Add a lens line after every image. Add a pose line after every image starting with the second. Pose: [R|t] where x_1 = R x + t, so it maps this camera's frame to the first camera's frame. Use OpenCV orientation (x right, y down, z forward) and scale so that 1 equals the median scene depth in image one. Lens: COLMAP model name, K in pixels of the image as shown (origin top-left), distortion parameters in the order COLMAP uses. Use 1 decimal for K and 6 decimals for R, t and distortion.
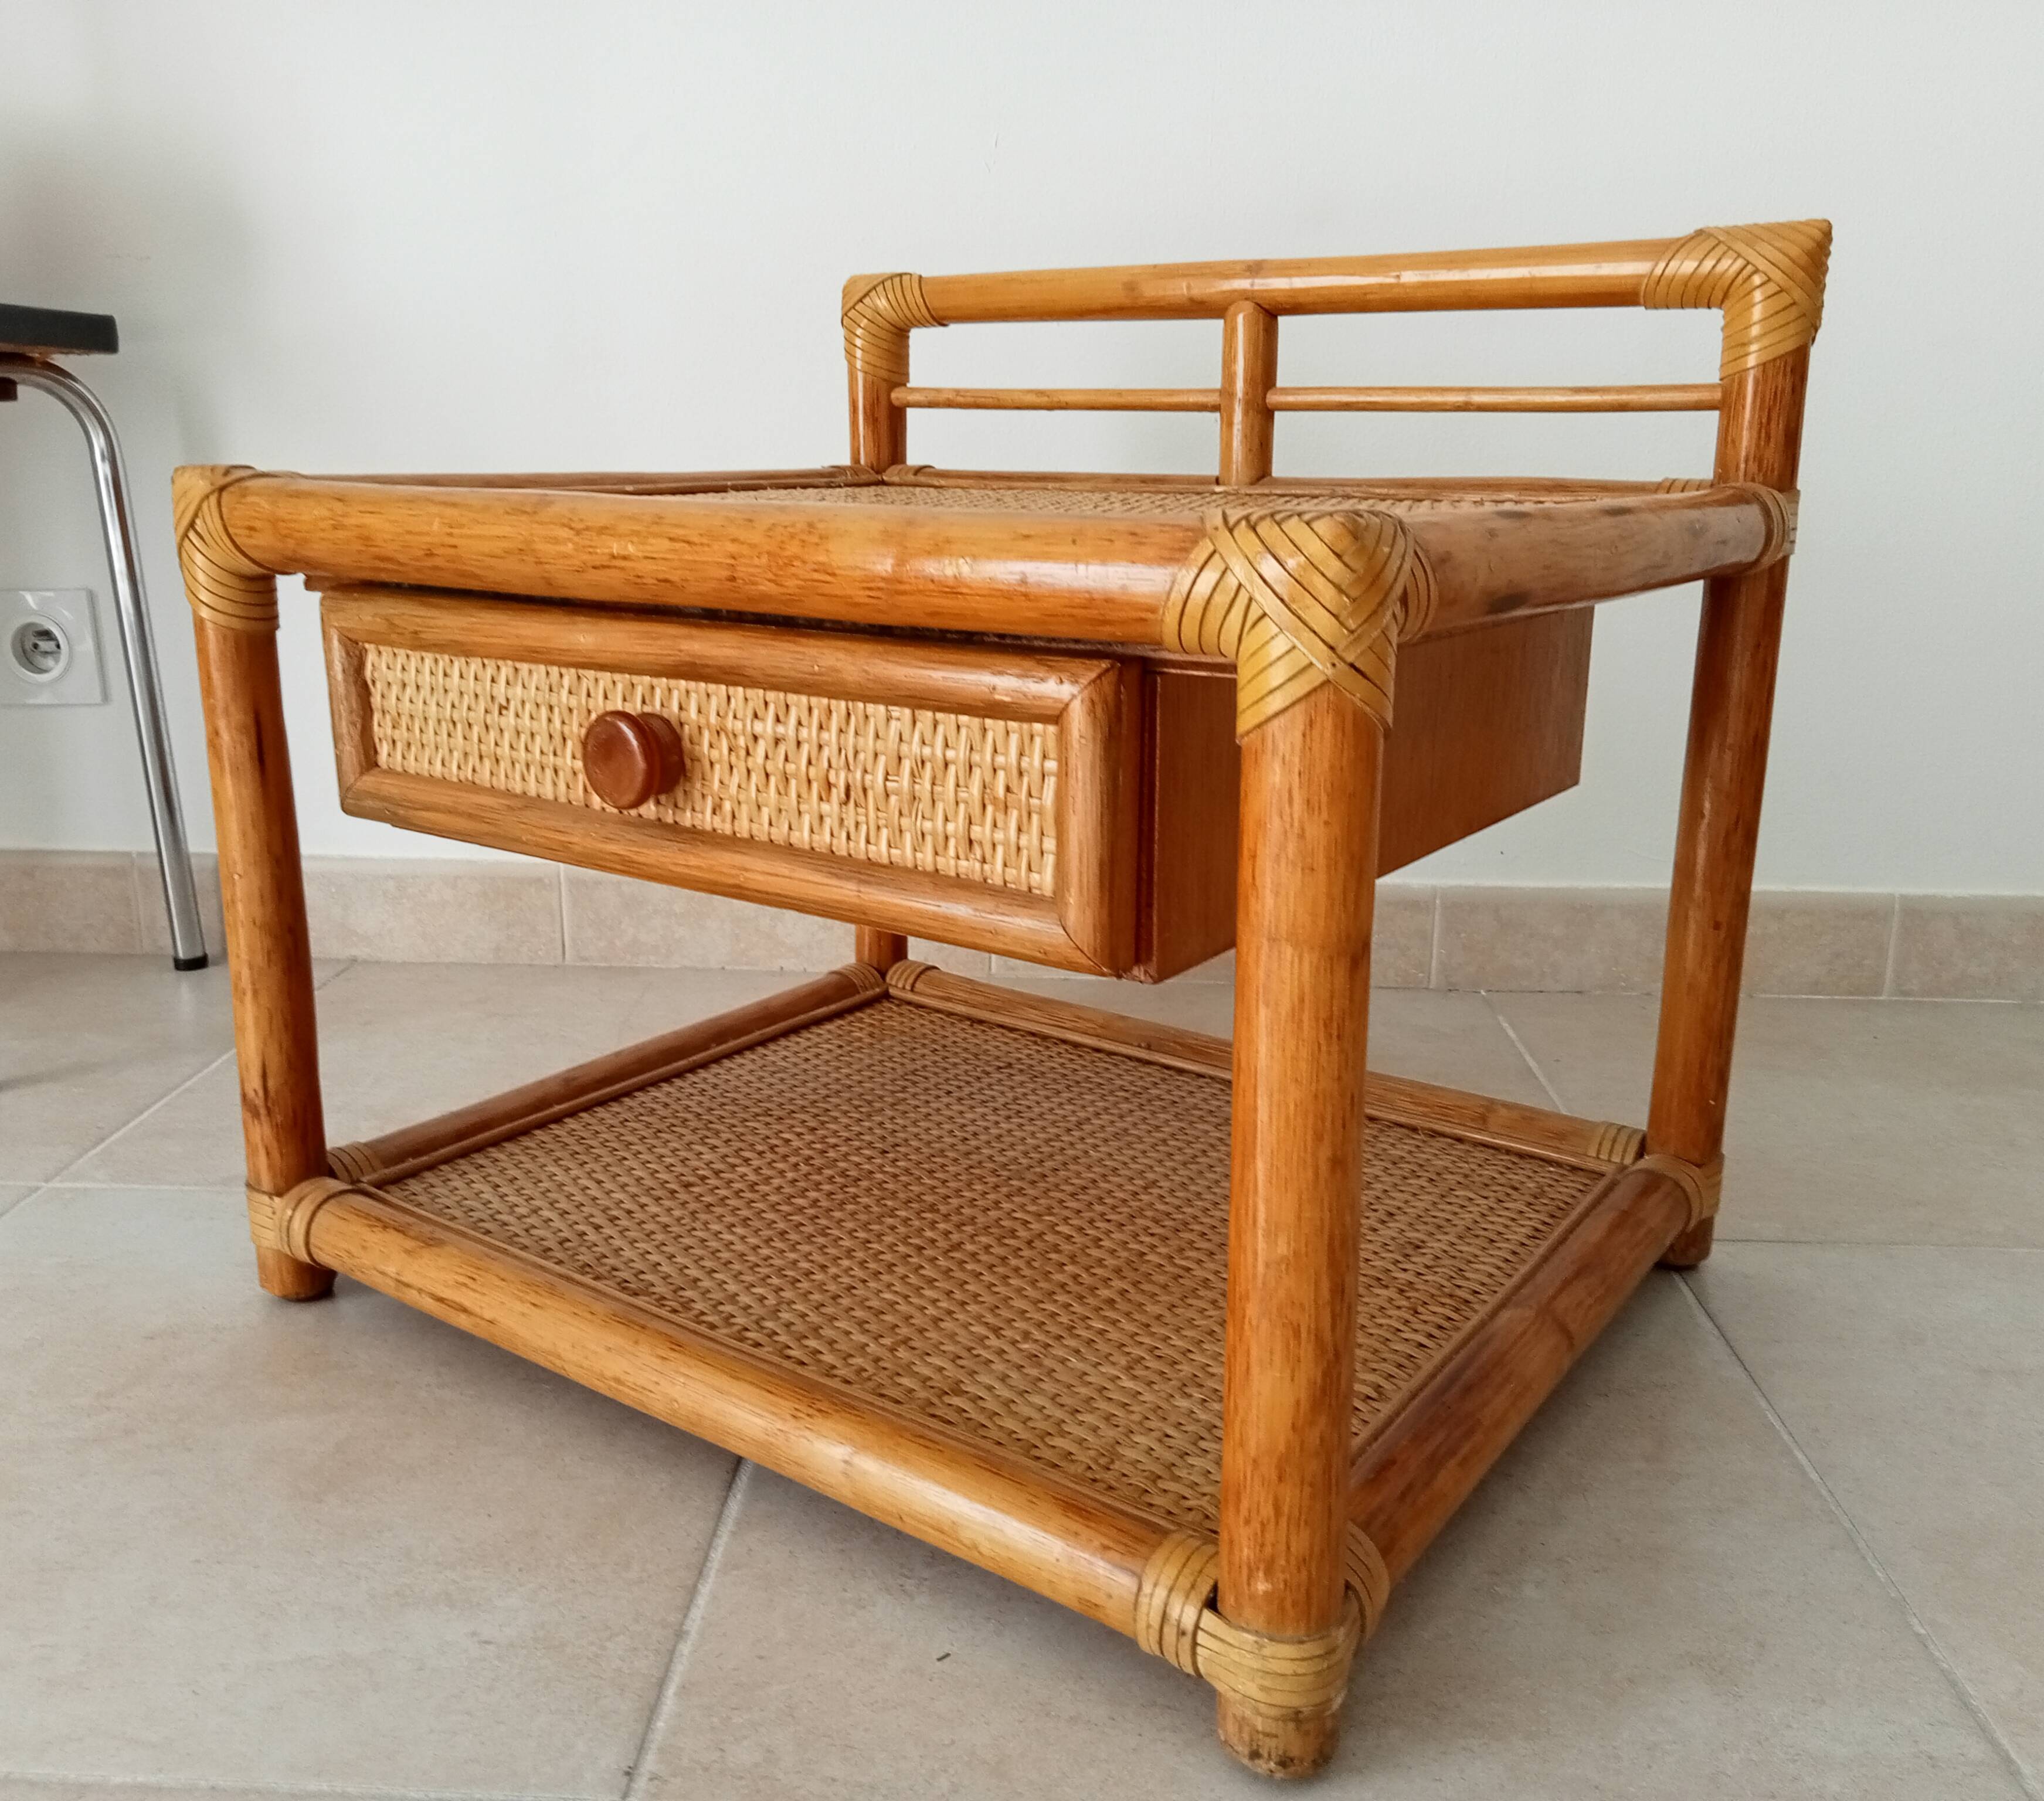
lens RADIAL K [[1773.9, 0, 1045.5], [0, 1773.9, 915.4], [0, 0, 1]] dist [0.009978, 0.006460]
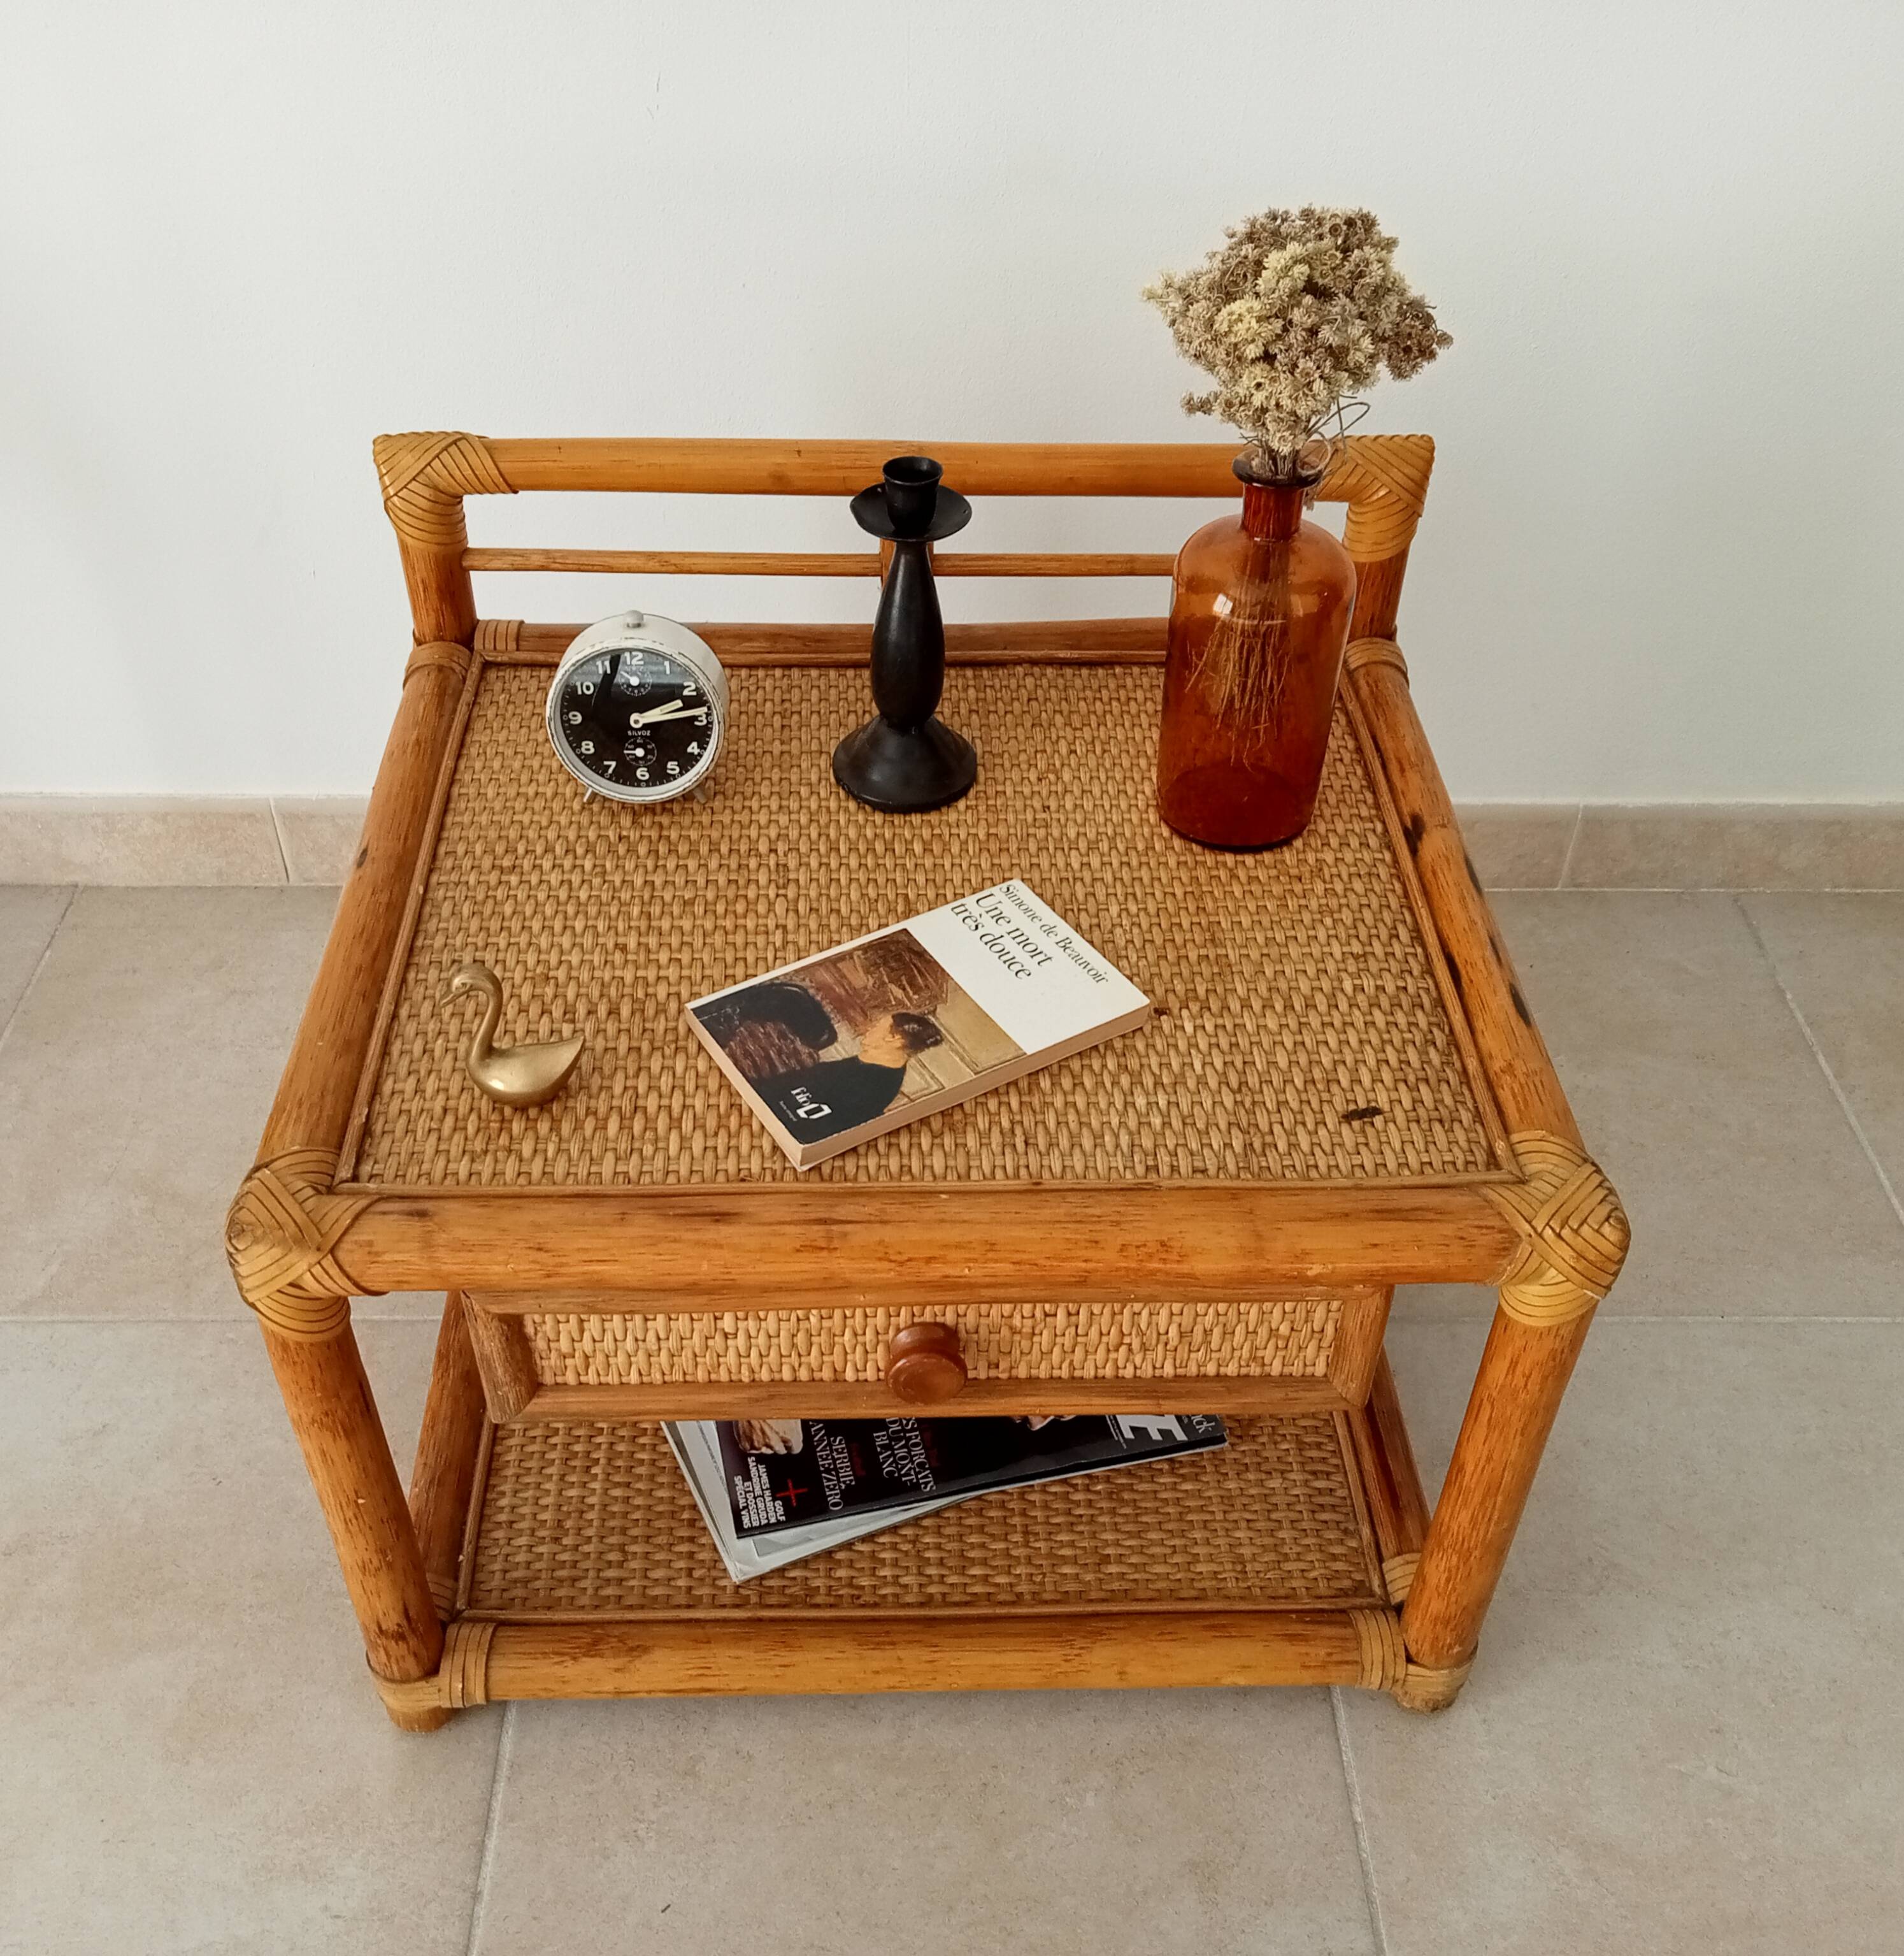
lens RADIAL K [[1917.7, 0, 952.0], [0, 1917.7, 978.0], [0, 0, 1]] dist [0.015969, 0.001319]
pose [[0.799613, -0.389634, 0.456951, -0.616817], [0.141158, 0.861563, 0.487630, -0.821008], [-0.583689, -0.325413, 0.743918, 0.098755]]
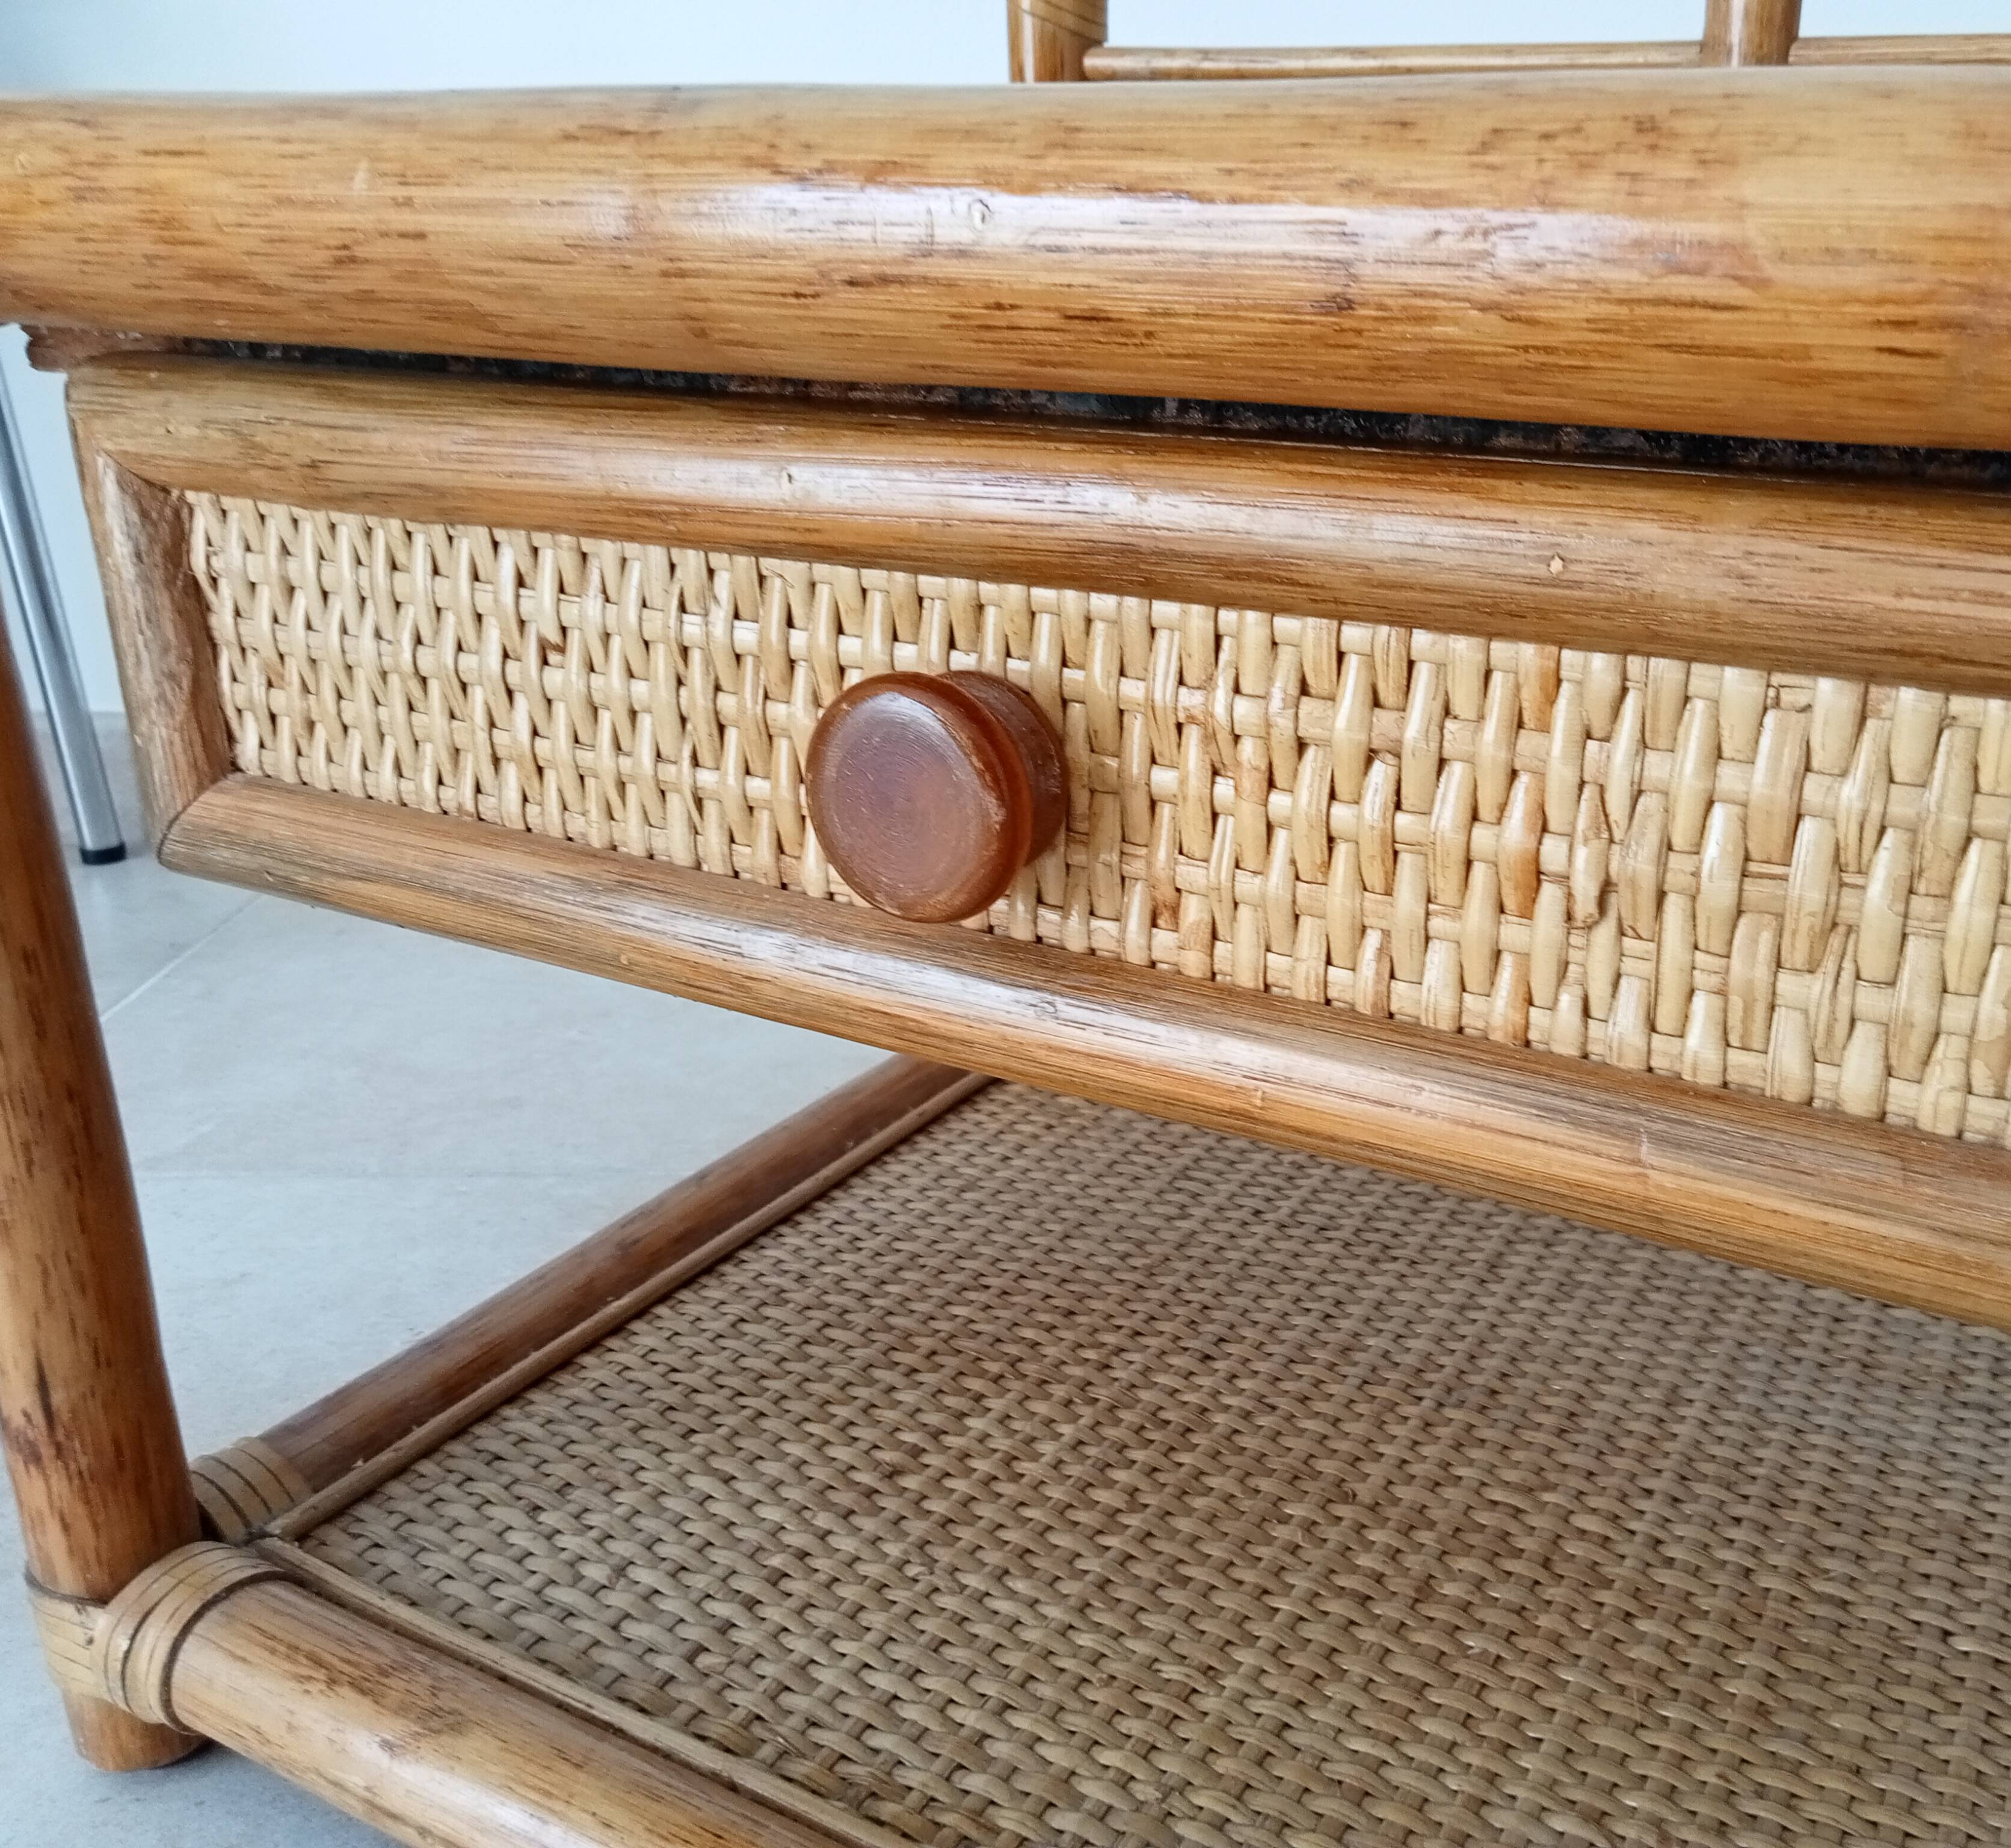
lens RADIAL K [[1901.4, 0, 1275.7], [0, 1901.4, 950.9], [0, 0, 1]] dist [-0.031954, 0.037506]
pose [[0.988631, -0.043070, 0.144060, -0.192380], [0.027386, 0.993650, 0.109130, -0.084709], [-0.147846, -0.103944, 0.983533, 0.499659]]
